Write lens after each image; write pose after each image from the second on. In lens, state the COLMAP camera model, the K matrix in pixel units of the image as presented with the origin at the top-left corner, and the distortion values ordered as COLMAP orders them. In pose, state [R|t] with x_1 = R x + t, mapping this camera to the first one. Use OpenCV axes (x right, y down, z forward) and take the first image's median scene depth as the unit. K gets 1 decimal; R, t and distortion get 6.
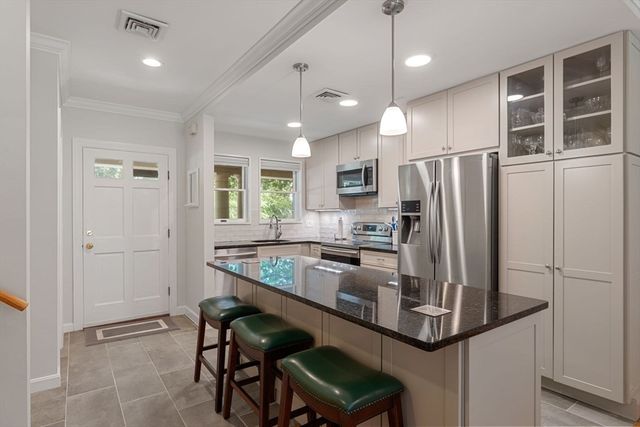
lens RADIAL K [[346.5, 0, 320.0], [0, 346.5, 213.5], [0, 0, 1]] dist [-0.001152, -0.000094]
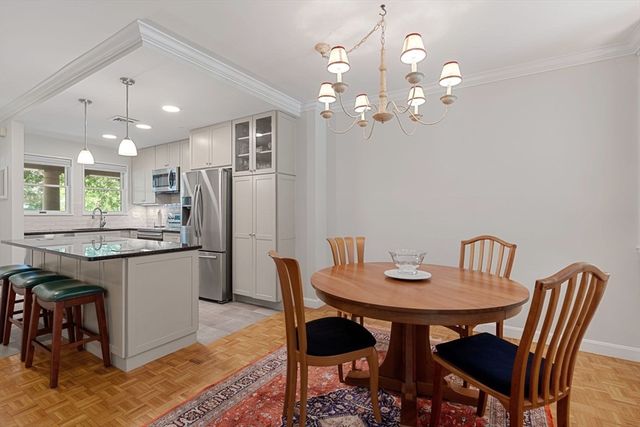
lens RADIAL K [[298.9, 0, 320.0], [0, 298.9, 213.5], [0, 0, 1]] dist [0.002238, 0.000713]
pose [[0.928090, -0.000431, 0.372355, 0.253315], [-0.001556, 0.999986, 0.005036, 0.022412], [-0.372352, -0.005253, 0.928077, -0.338462]]
